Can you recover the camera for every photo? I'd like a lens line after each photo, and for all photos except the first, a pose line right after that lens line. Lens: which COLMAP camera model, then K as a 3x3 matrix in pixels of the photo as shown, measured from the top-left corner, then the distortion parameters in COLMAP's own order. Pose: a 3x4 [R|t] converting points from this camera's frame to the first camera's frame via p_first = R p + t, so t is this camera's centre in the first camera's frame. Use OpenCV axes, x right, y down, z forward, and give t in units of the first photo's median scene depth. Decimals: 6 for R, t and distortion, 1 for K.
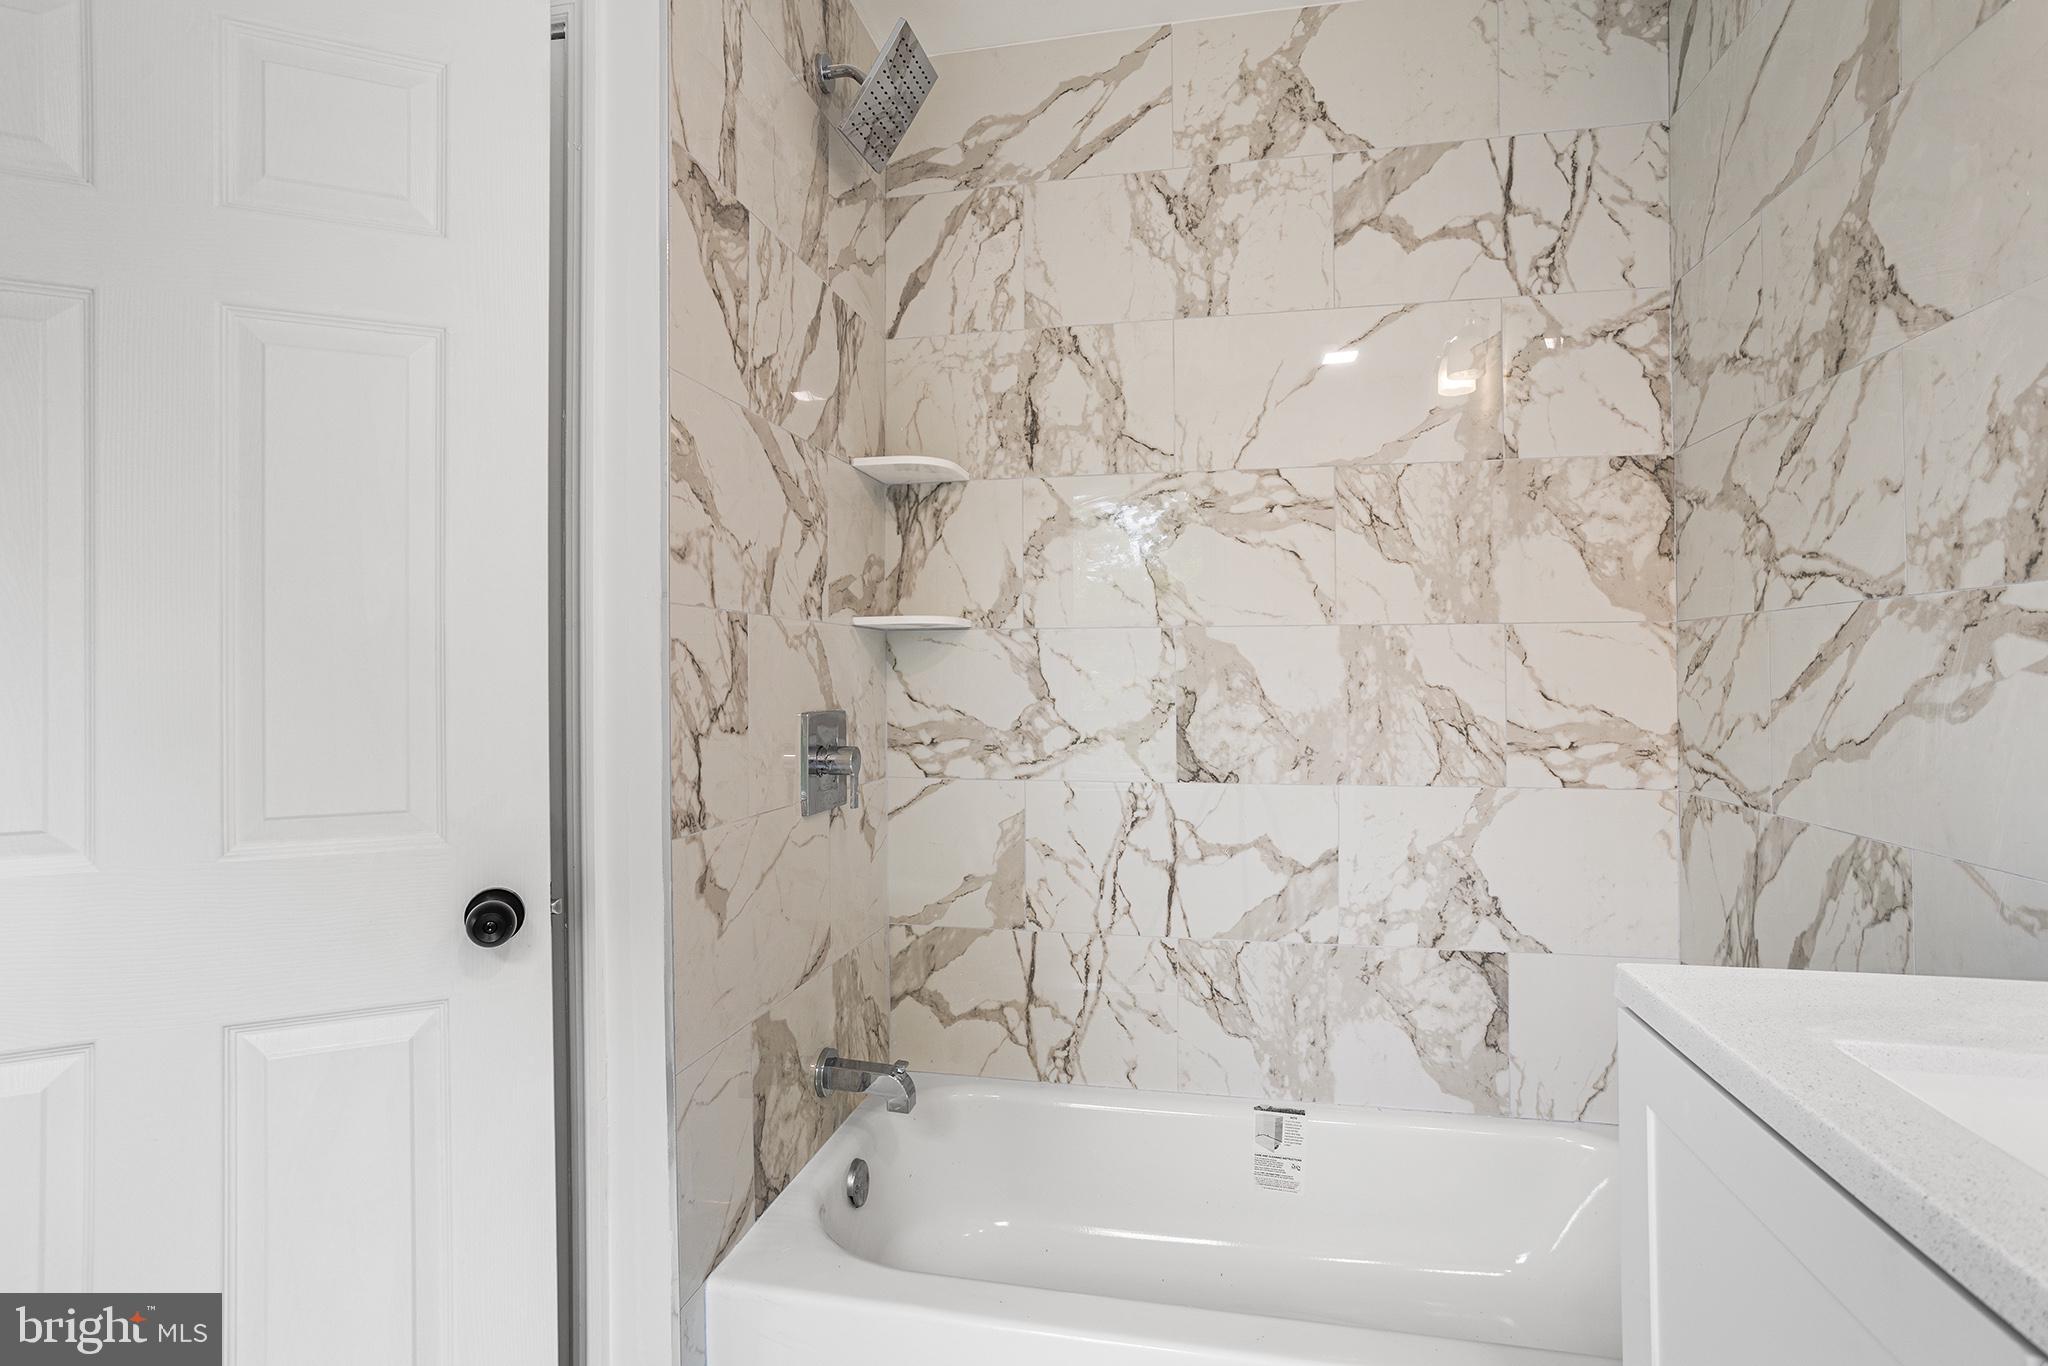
lens RADIAL K [[994.1, 0, 1000.8], [0, 994.1, 663.4], [0, 0, 1]] dist [-0.061074, 0.035891]
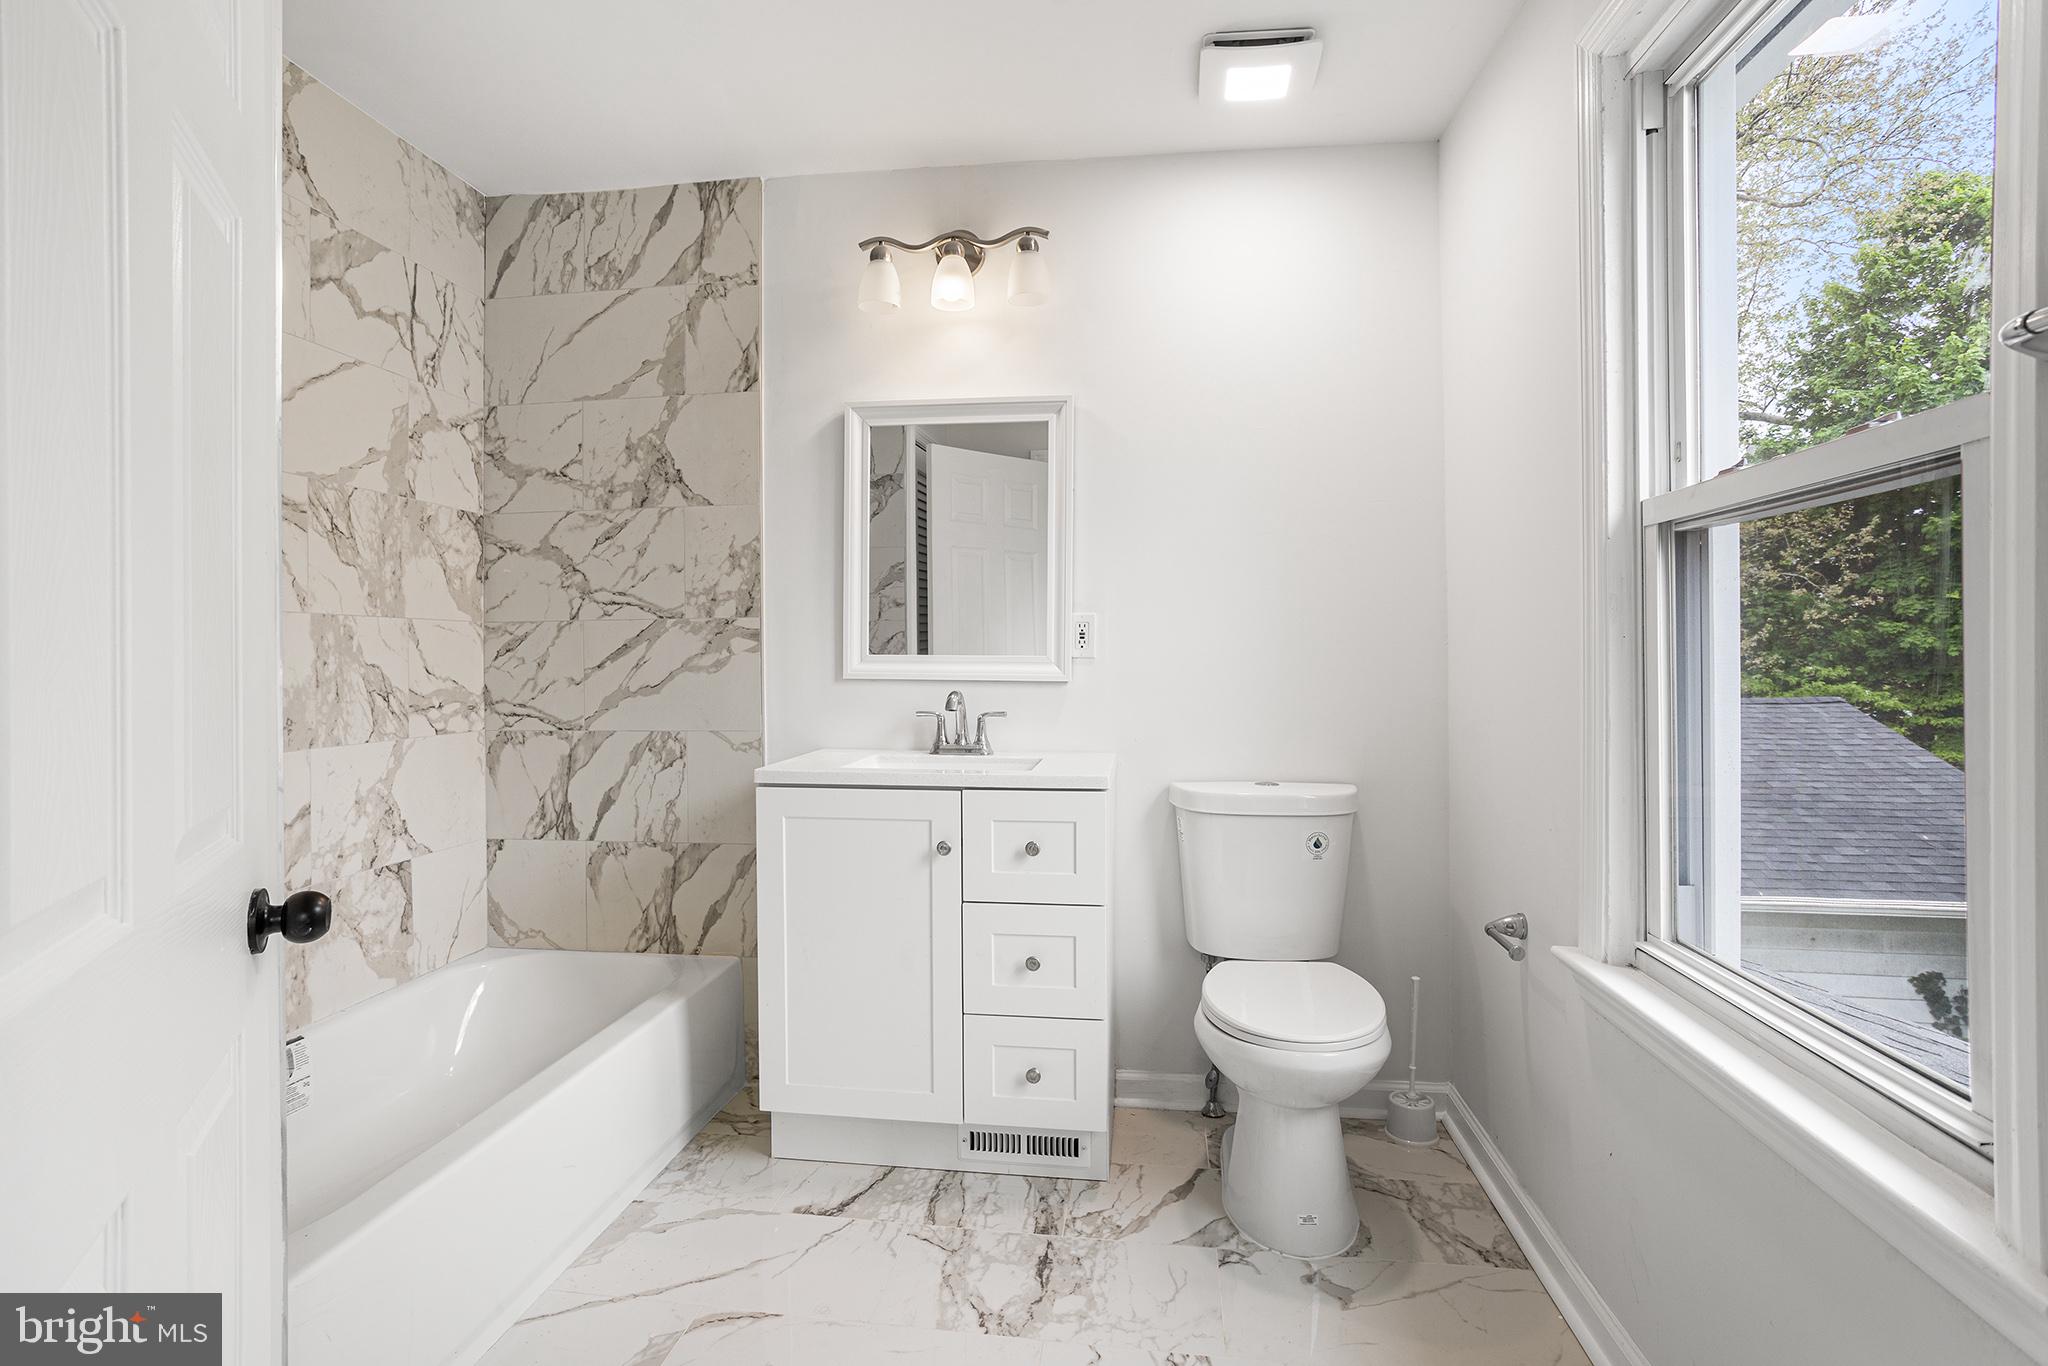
lens RADIAL K [[994.1, 0, 1000.8], [0, 994.1, 663.4], [0, 0, 1]] dist [-0.061074, 0.035891]
pose [[-0.057920, -0.001402, 0.998320, -0.907085], [-0.001402, 0.999998, 0.001323, 0.019447], [-0.998320, -0.001323, -0.057922, 0.259414]]
